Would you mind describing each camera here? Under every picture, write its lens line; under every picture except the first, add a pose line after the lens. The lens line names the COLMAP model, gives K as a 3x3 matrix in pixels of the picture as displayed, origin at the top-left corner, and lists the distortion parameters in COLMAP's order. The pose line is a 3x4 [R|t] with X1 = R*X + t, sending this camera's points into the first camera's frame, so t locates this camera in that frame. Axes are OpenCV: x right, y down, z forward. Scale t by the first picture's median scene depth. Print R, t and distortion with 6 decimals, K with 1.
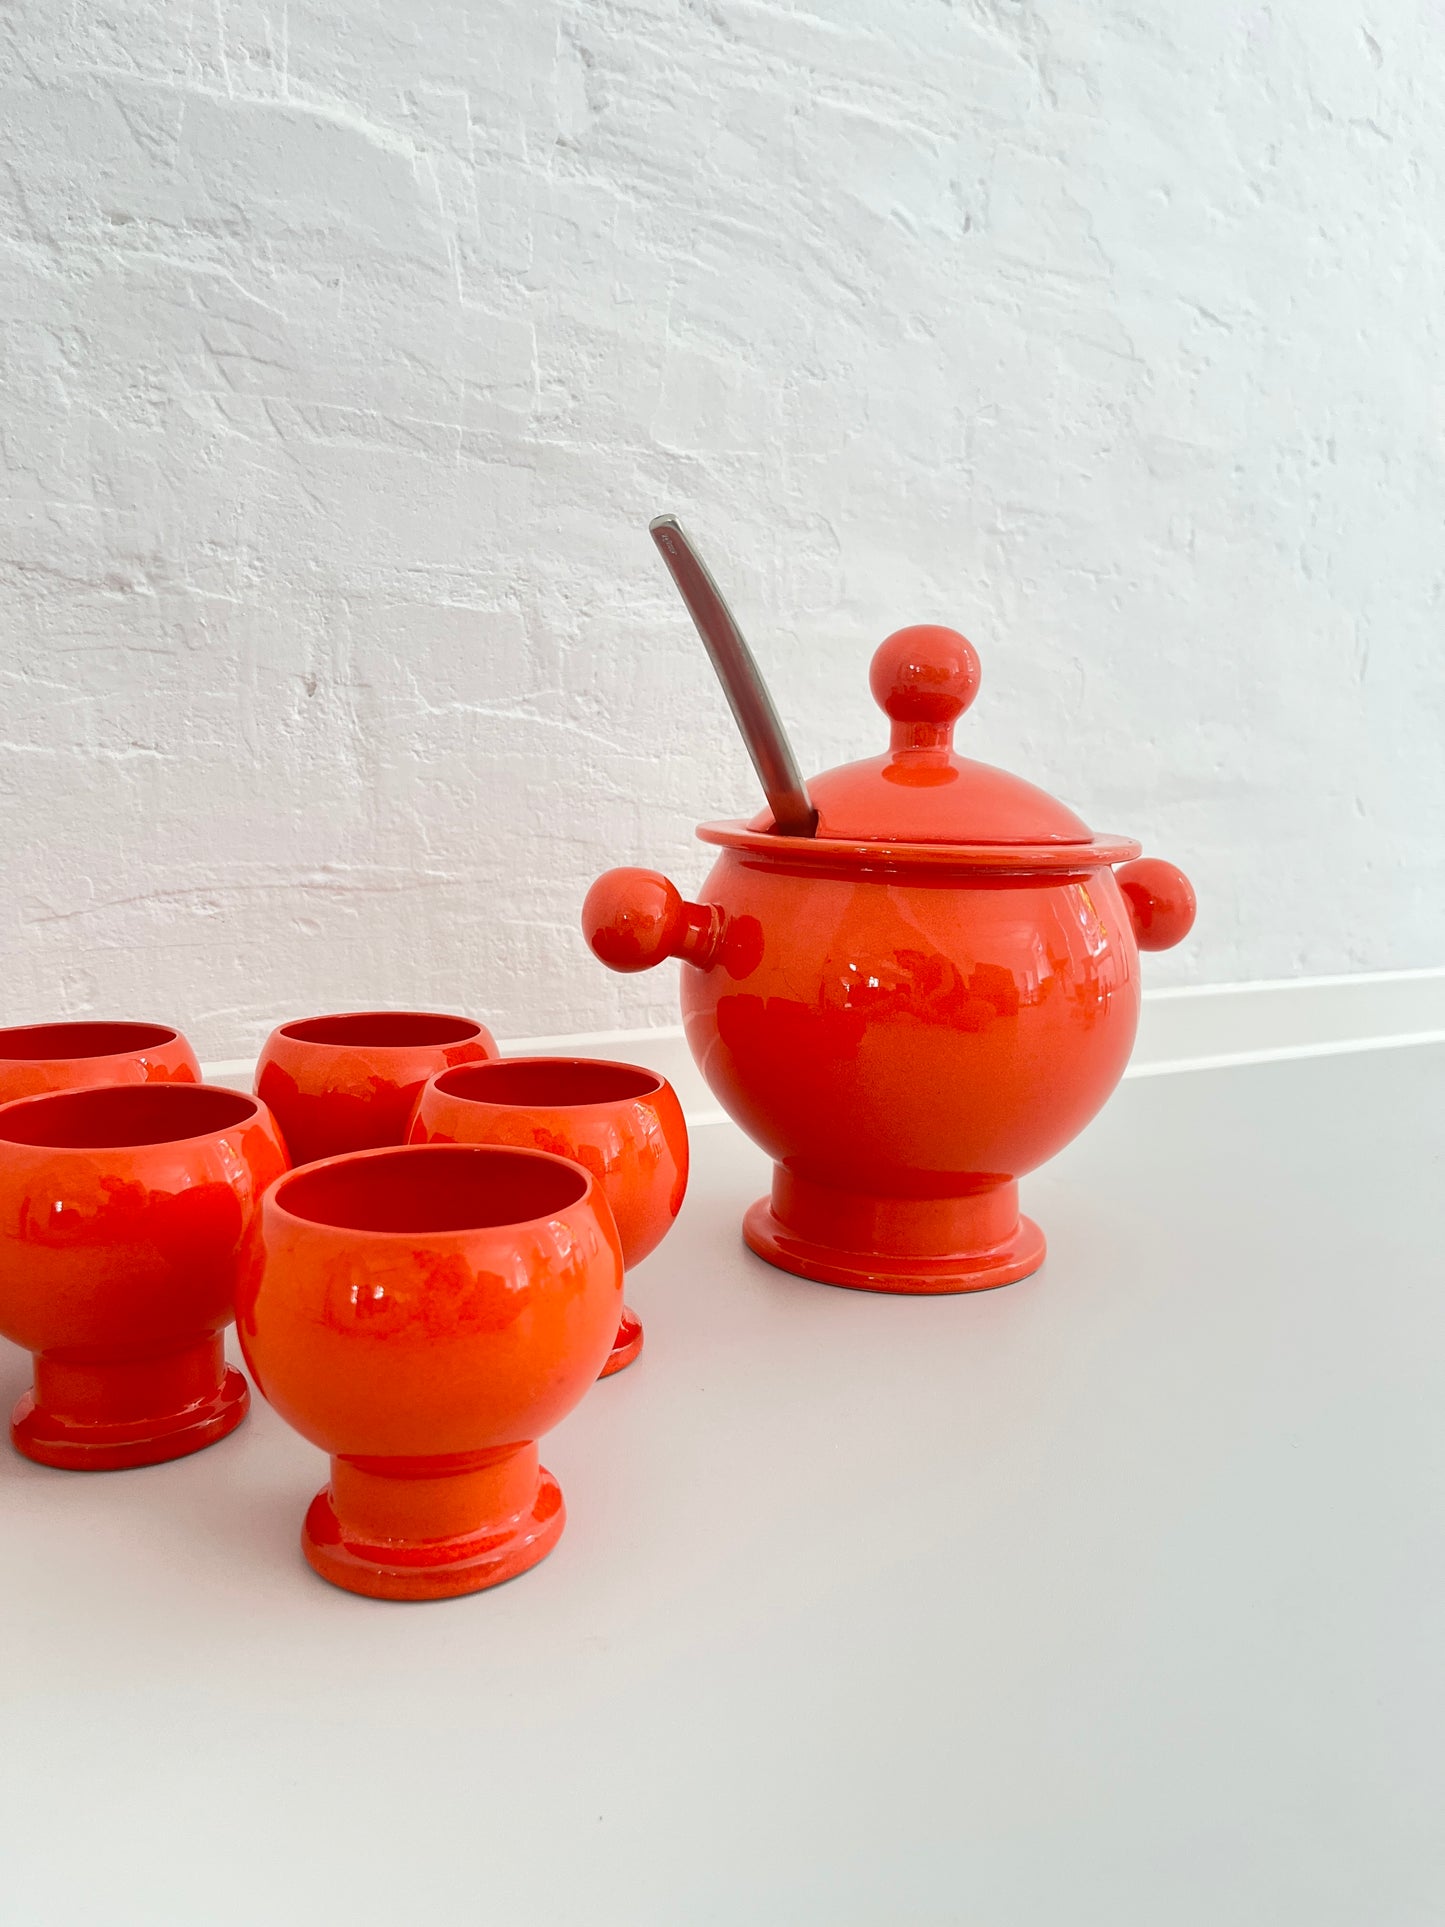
lens RADIAL K [[1459.7, 0, 712.2], [0, 1459.7, 969.8], [0, 0, 1]] dist [0.036266, -0.050746]
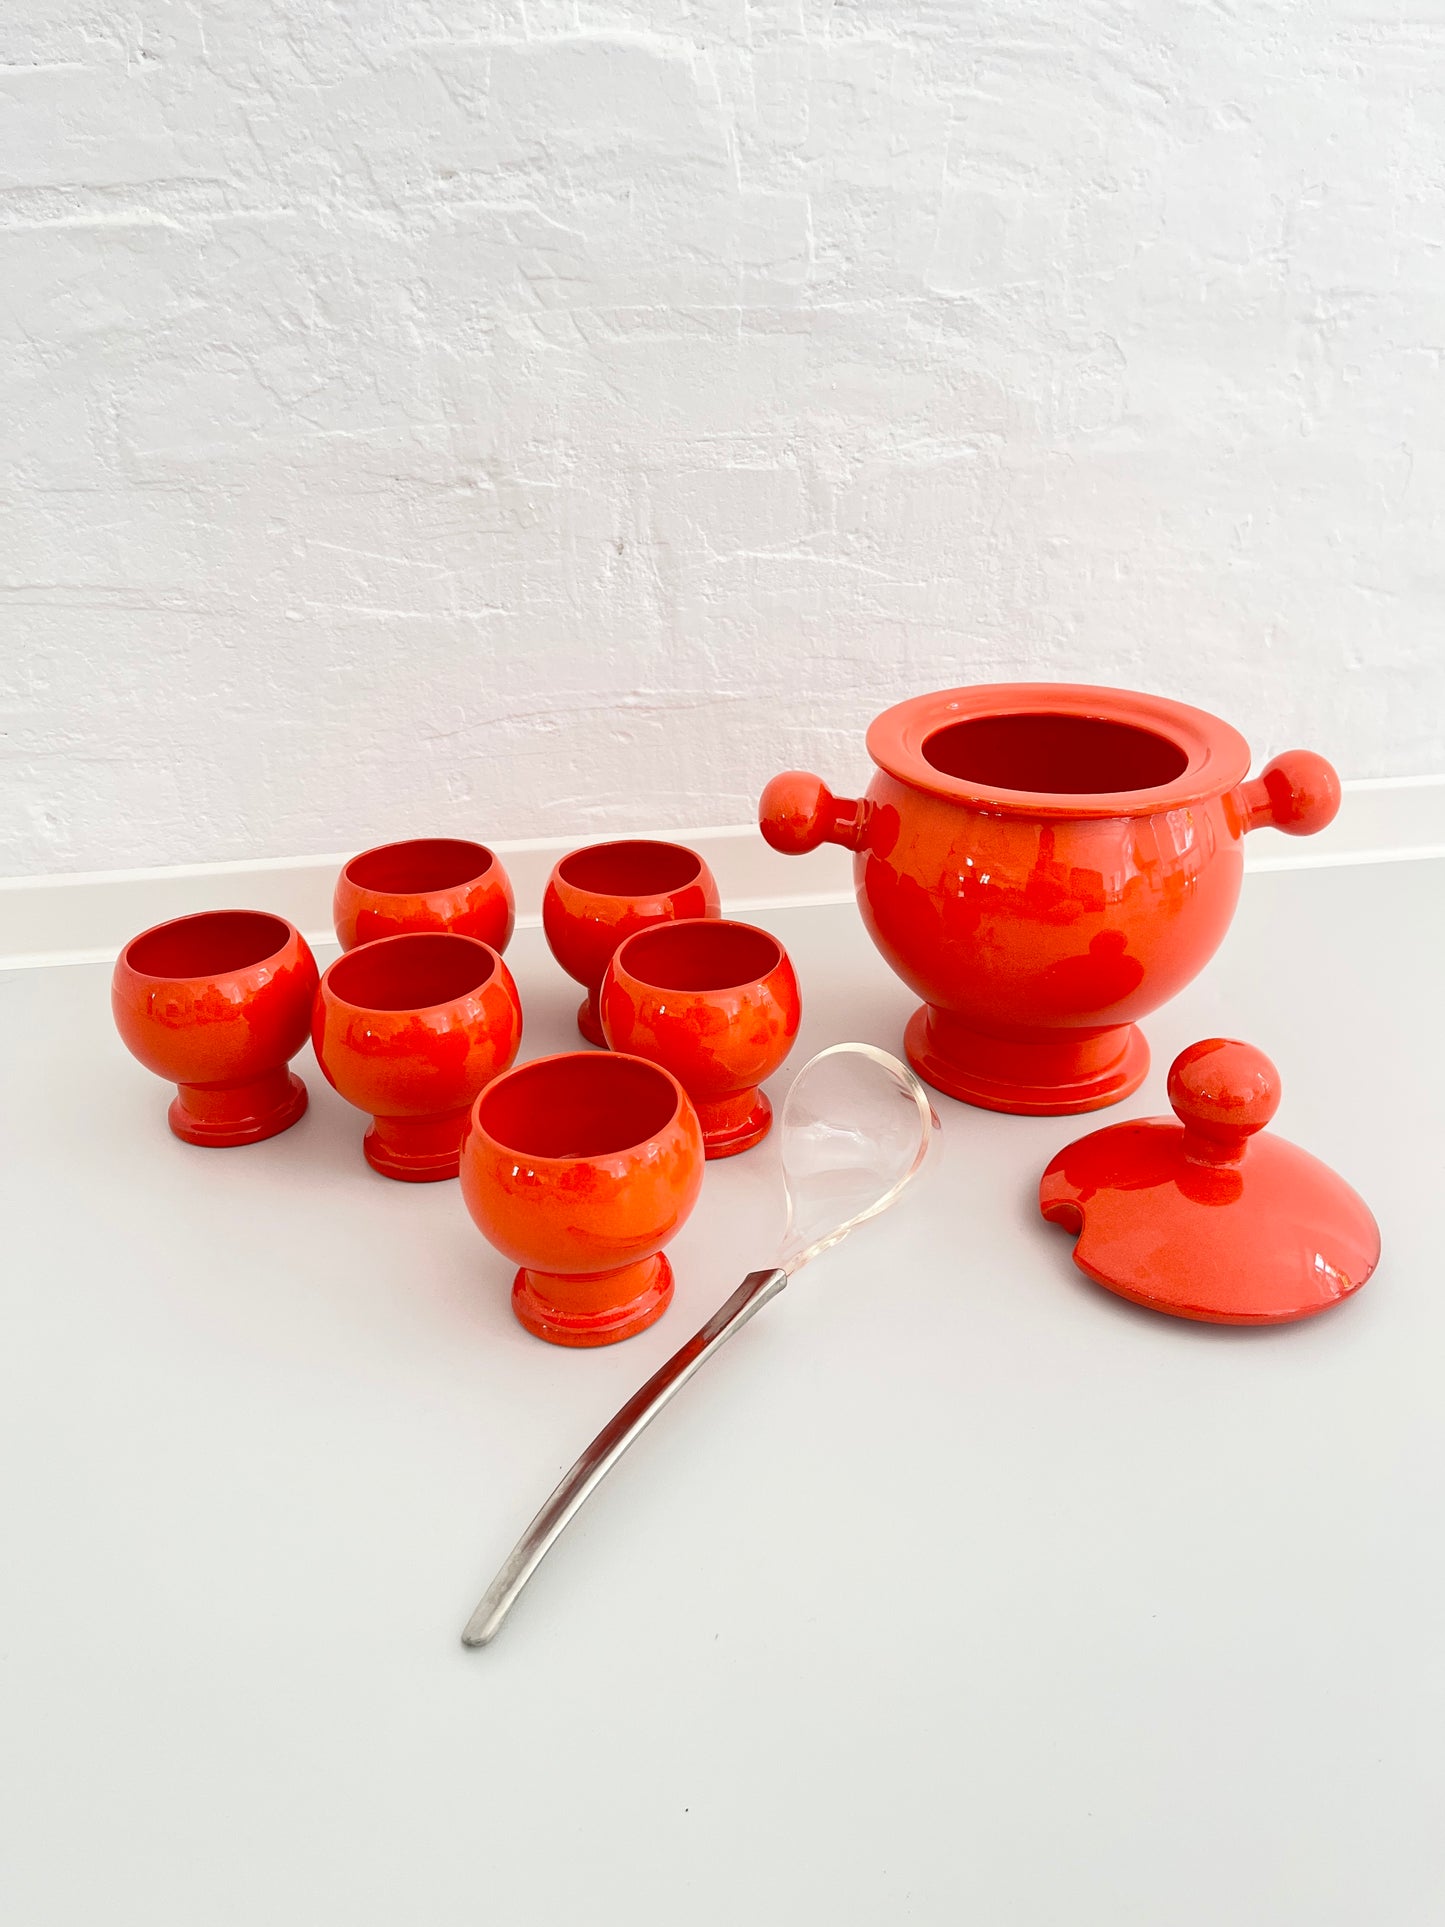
lens RADIAL K [[1459.7, 0, 722.2], [0, 1459.7, 963.7], [0, 0, 1]] dist [0.036266, -0.050746]
pose [[0.930004, 0.126113, -0.345238, 0.263149], [-0.010103, 0.947709, 0.318976, -0.242743], [0.367412, -0.293161, 0.882647, -0.152149]]
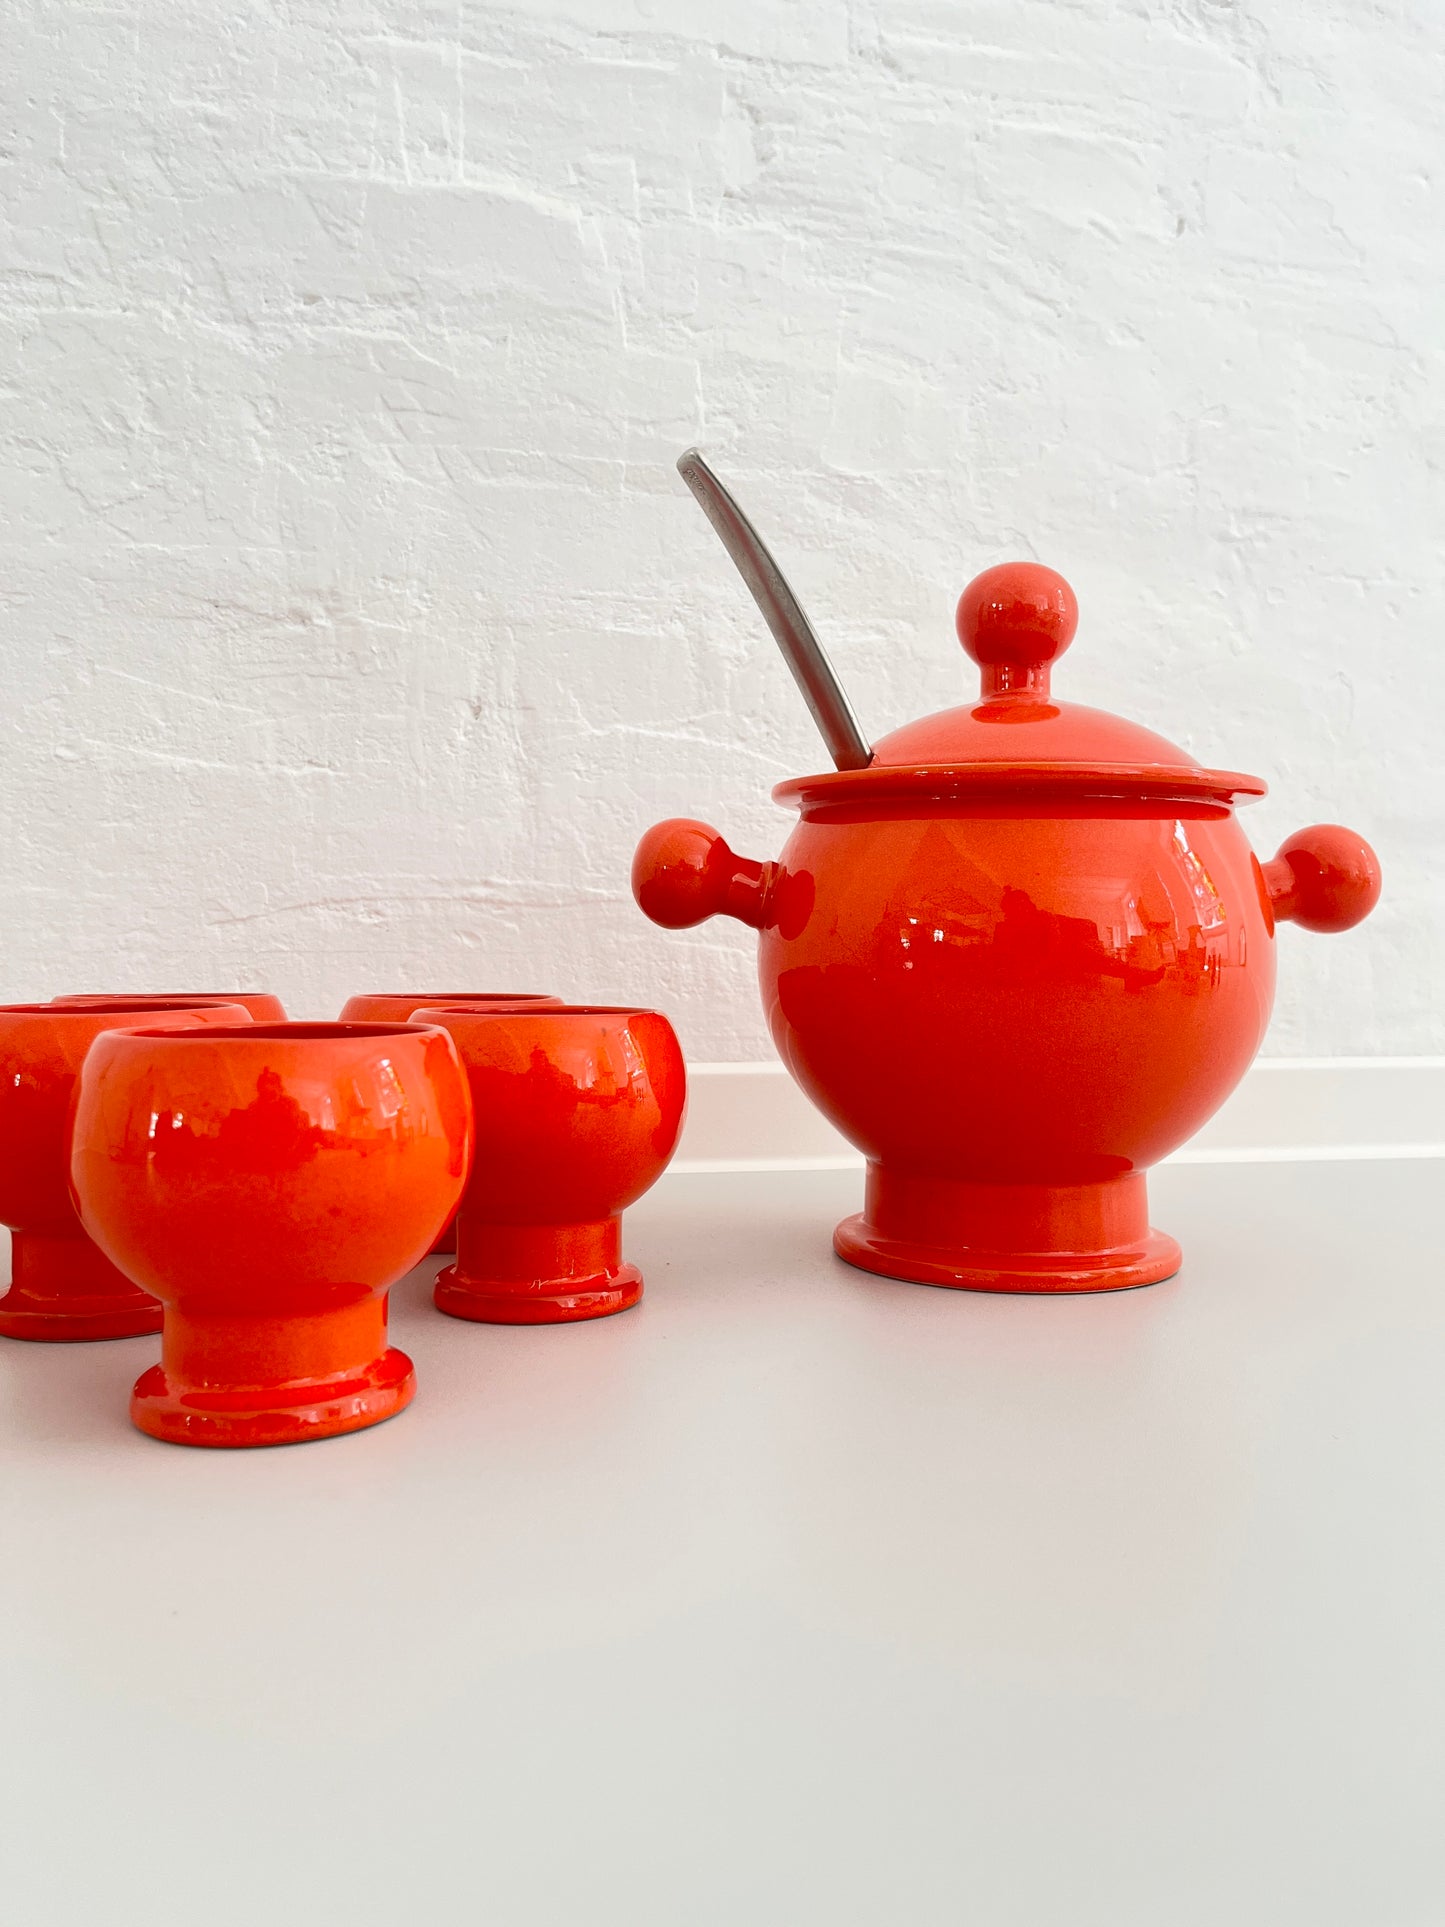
lens RADIAL K [[1459.7, 0, 718.8], [0, 1459.7, 974.0], [0, 0, 1]] dist [0.036266, -0.050746]
pose [[0.952494, -0.012170, -0.304313, 0.198425], [-0.027129, 0.991839, -0.124579, 0.114796], [0.303346, 0.126916, 0.944391, 0.081261]]
